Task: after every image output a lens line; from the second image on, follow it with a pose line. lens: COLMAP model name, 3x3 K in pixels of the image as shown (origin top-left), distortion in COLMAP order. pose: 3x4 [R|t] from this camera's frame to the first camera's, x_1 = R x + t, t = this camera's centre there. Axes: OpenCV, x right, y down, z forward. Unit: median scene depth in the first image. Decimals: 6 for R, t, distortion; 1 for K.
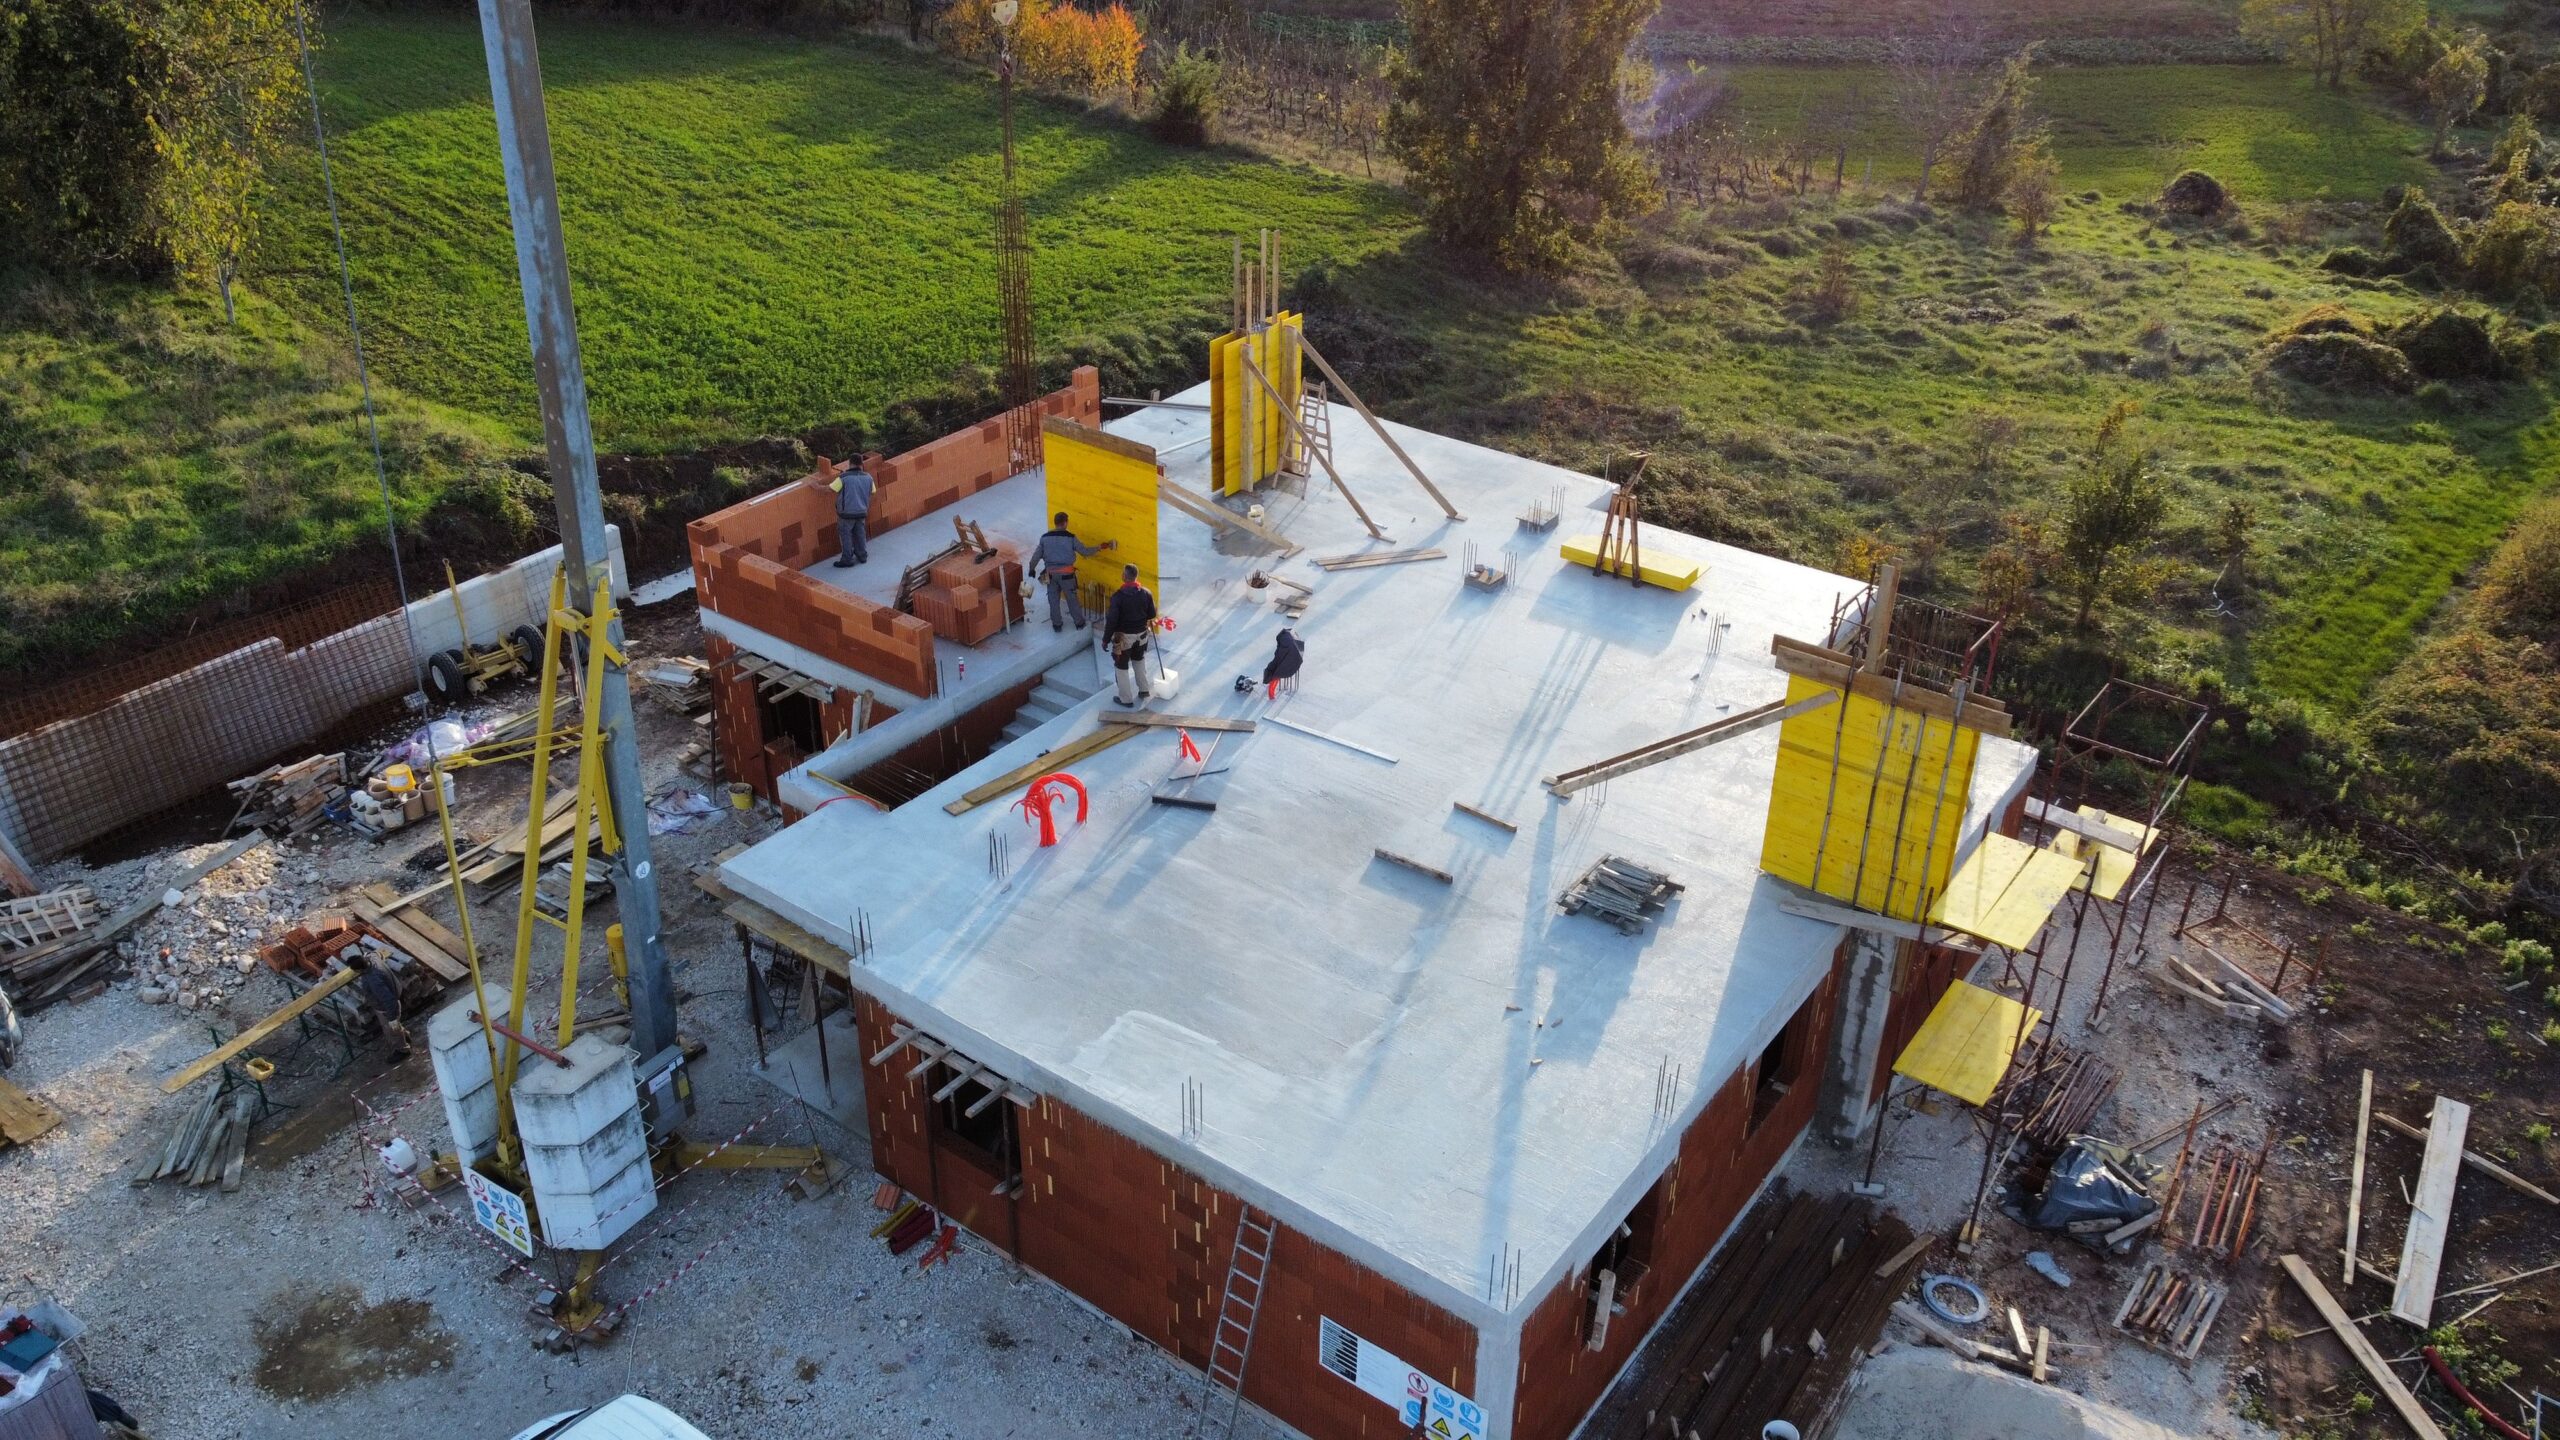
lens RADIAL K [[1940.4, 0, 1278.0], [0, 1940.4, 705.8], [0, 0, 1]] dist [0.002375, -0.007973]
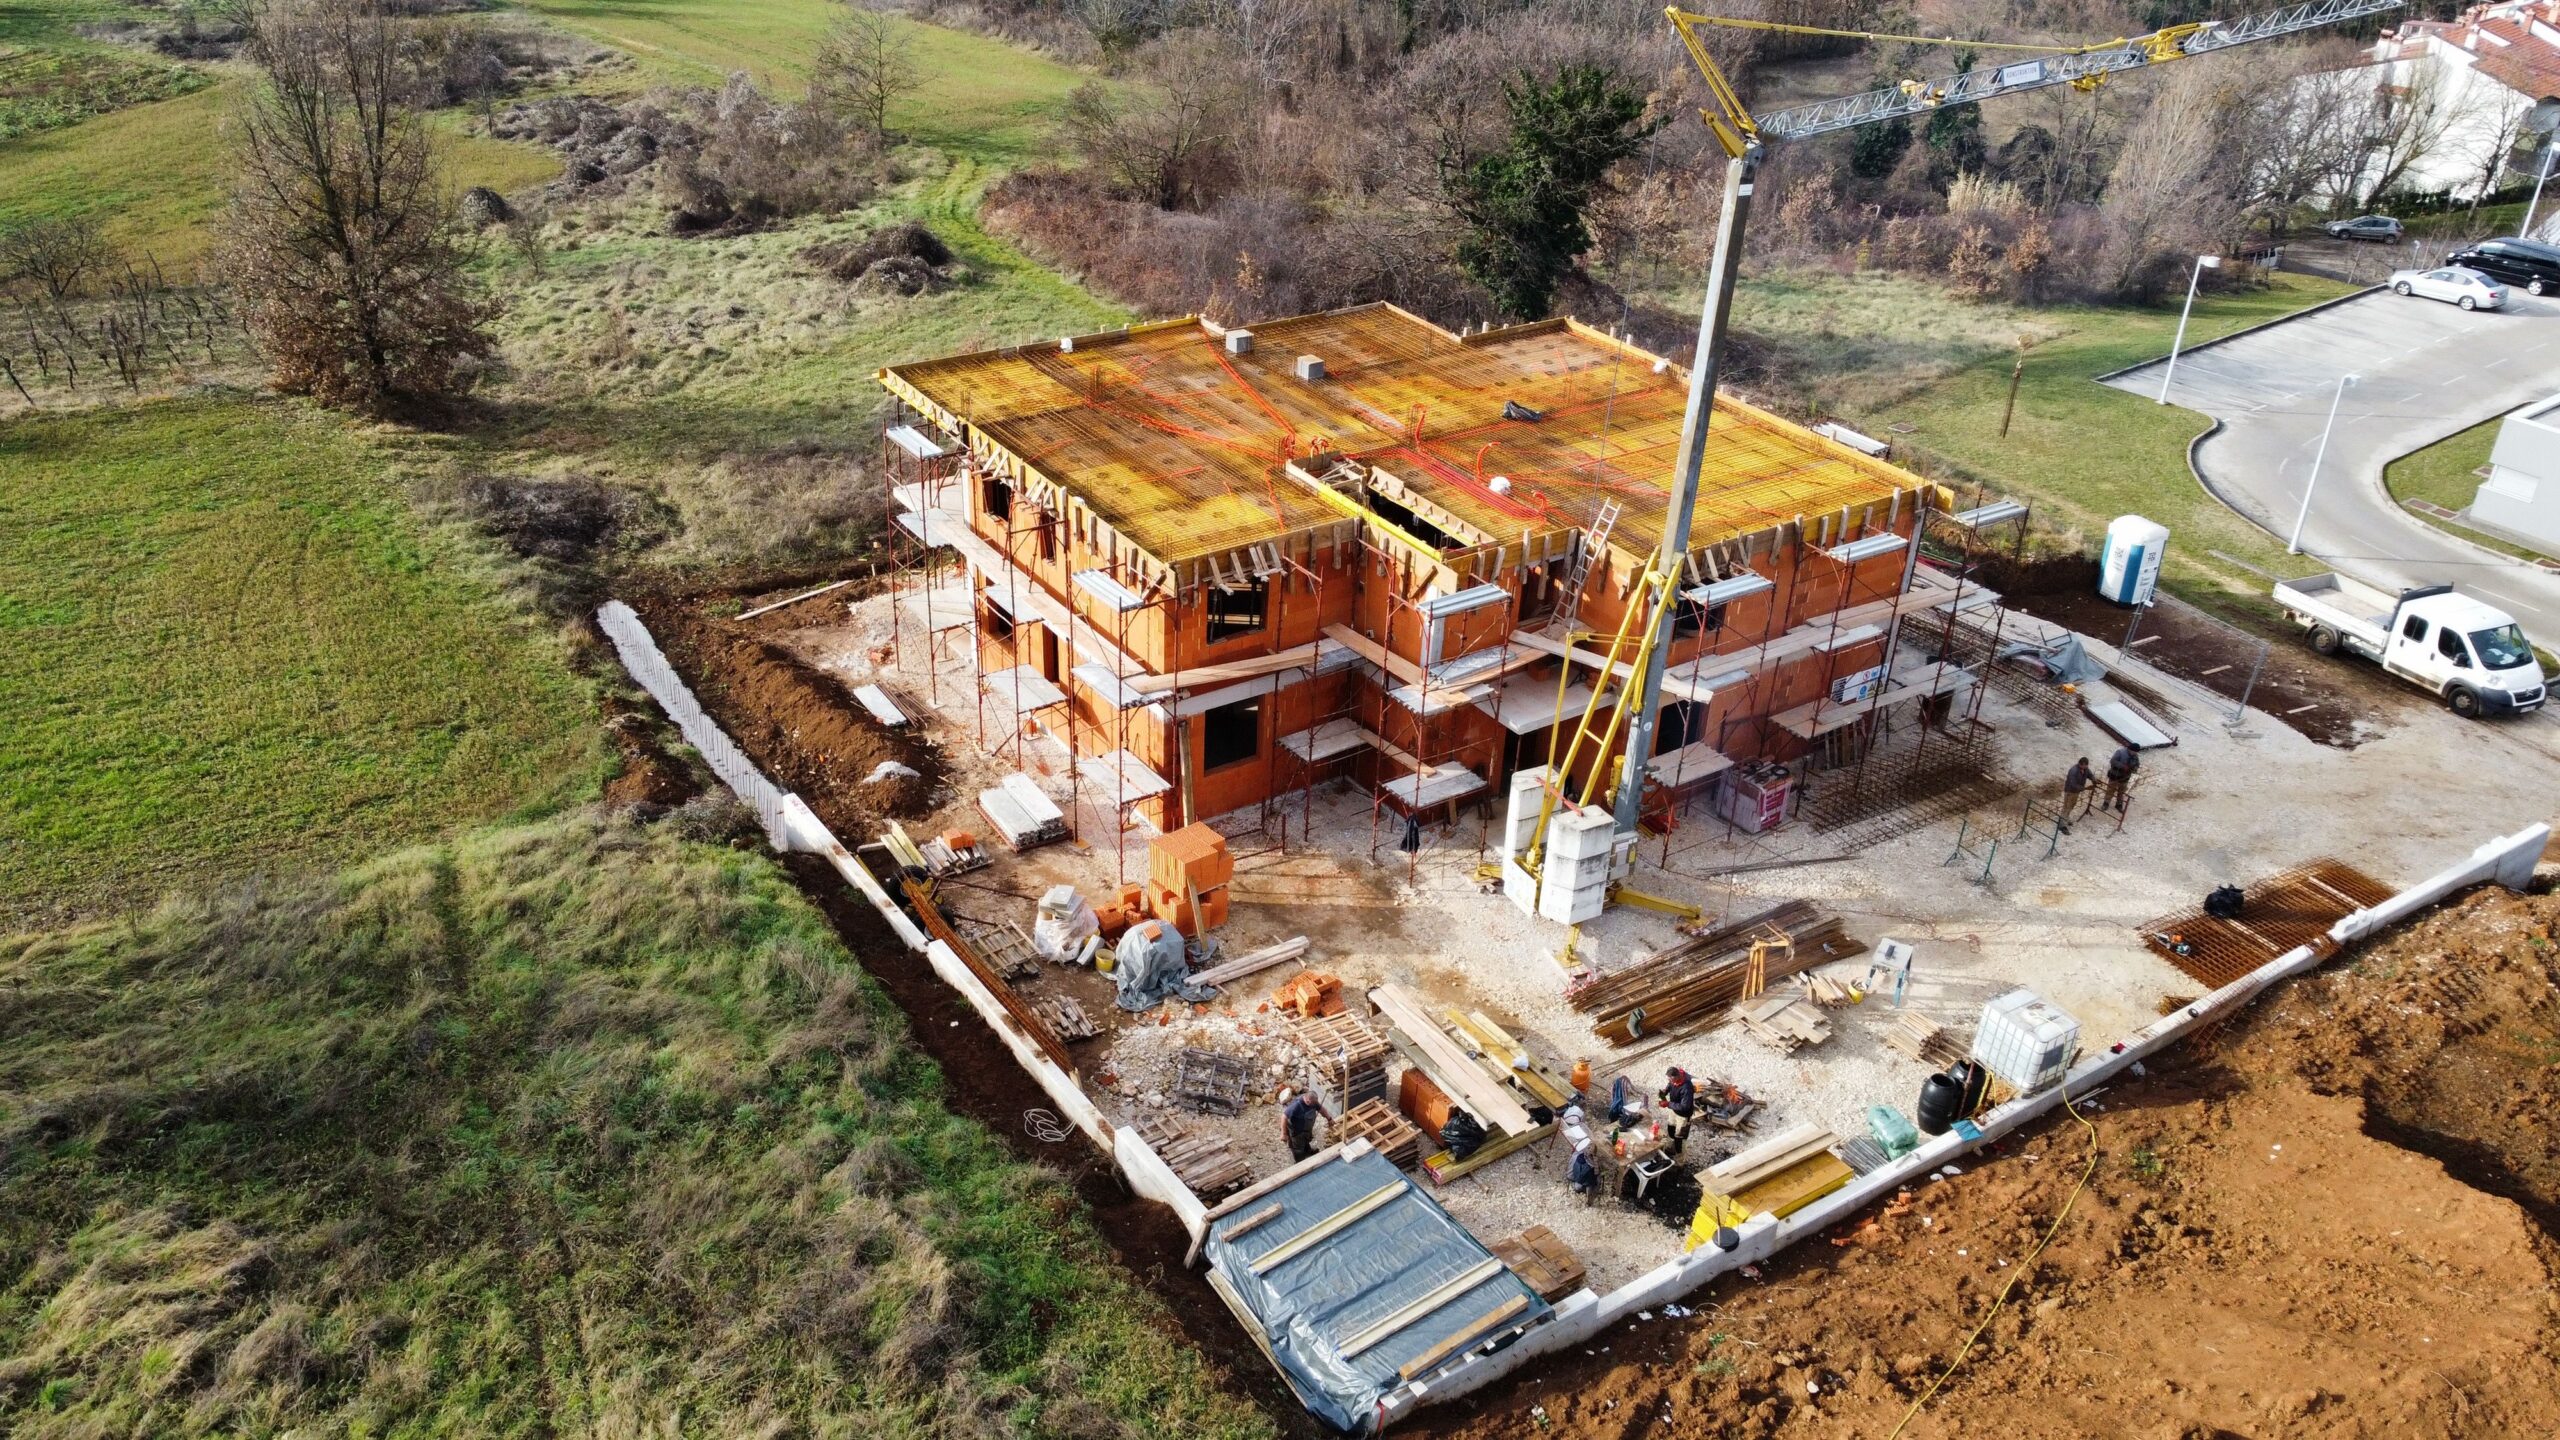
lens RADIAL K [[1940.4, 0, 1279.5], [0, 1940.4, 723.0], [0, 0, 1]] dist [0.002375, -0.007973]
pose [[0.333114, -0.465288, 0.820087, -1.382503], [0.434351, 0.847705, 0.304527, -0.416839], [-0.836884, 0.254763, 0.484480, 0.282106]]
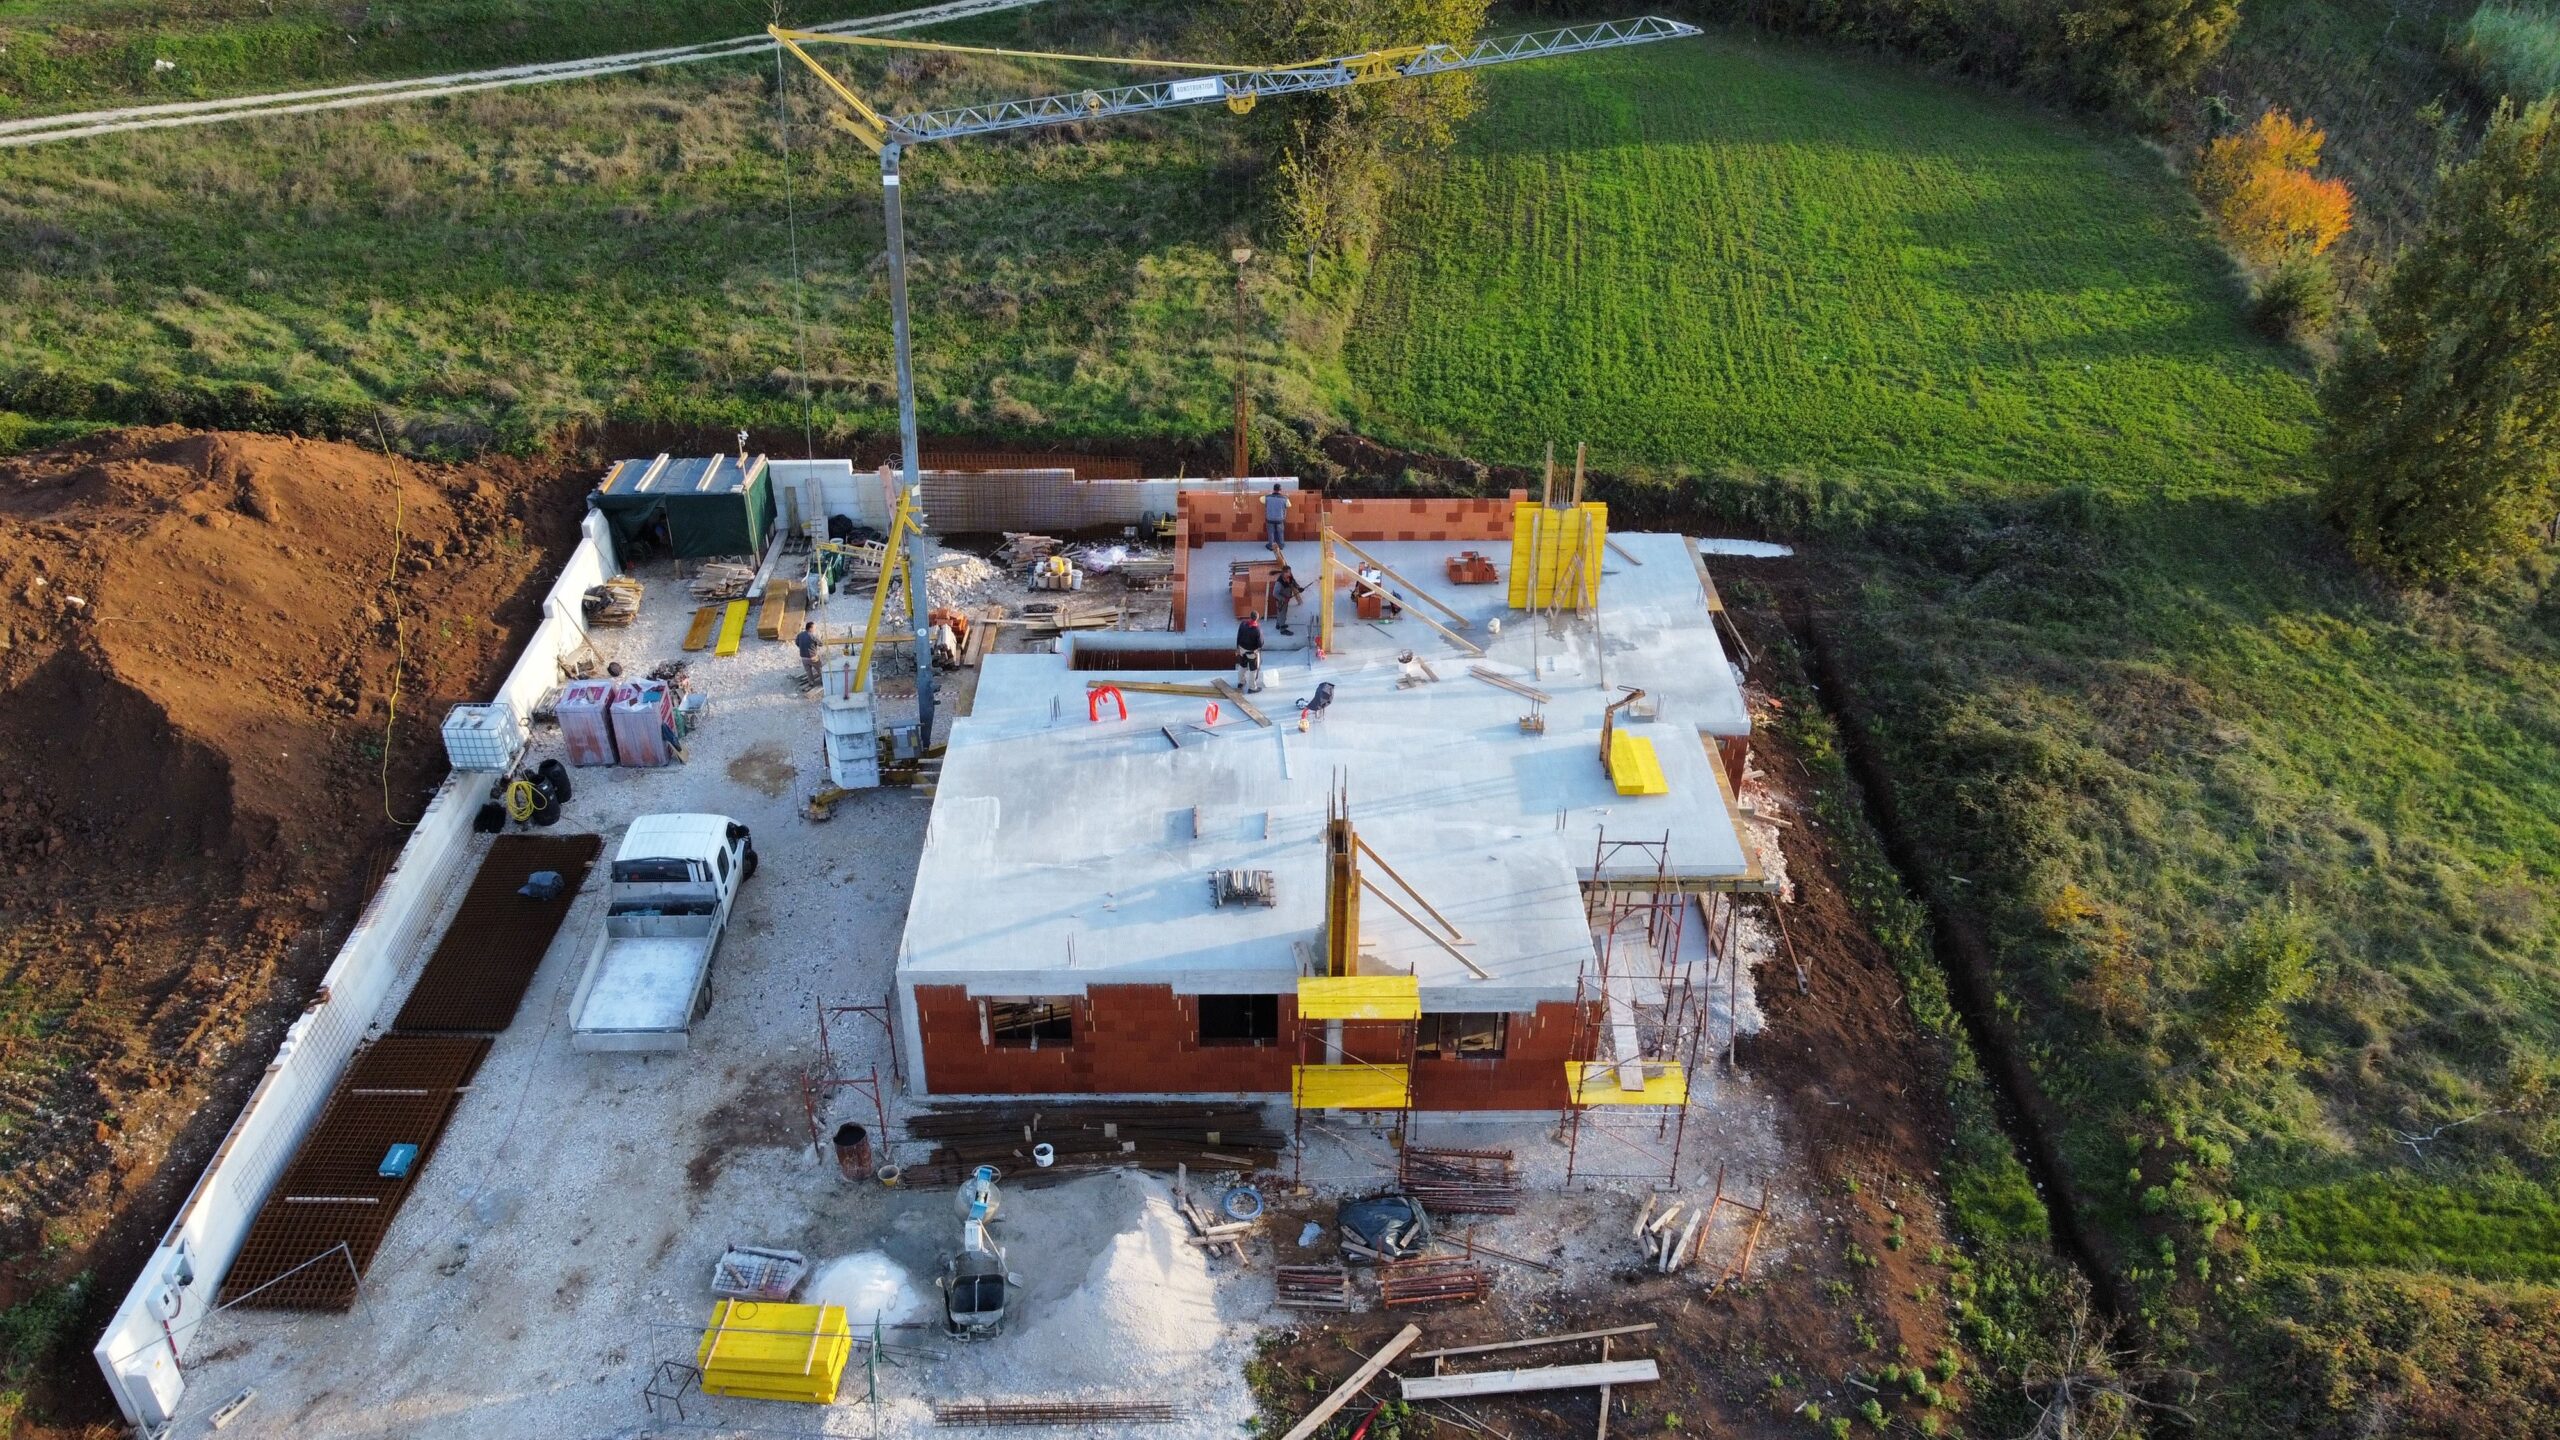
lens RADIAL K [[1940.4, 0, 1279.6], [0, 1940.4, 712.7], [0, 0, 1]] dist [0.002375, -0.007973]
pose [[0.610919, 0.425579, -0.667578, 0.959628], [-0.388759, 0.895825, 0.215322, -0.314834], [0.689670, 0.127983, 0.712724, -0.133240]]
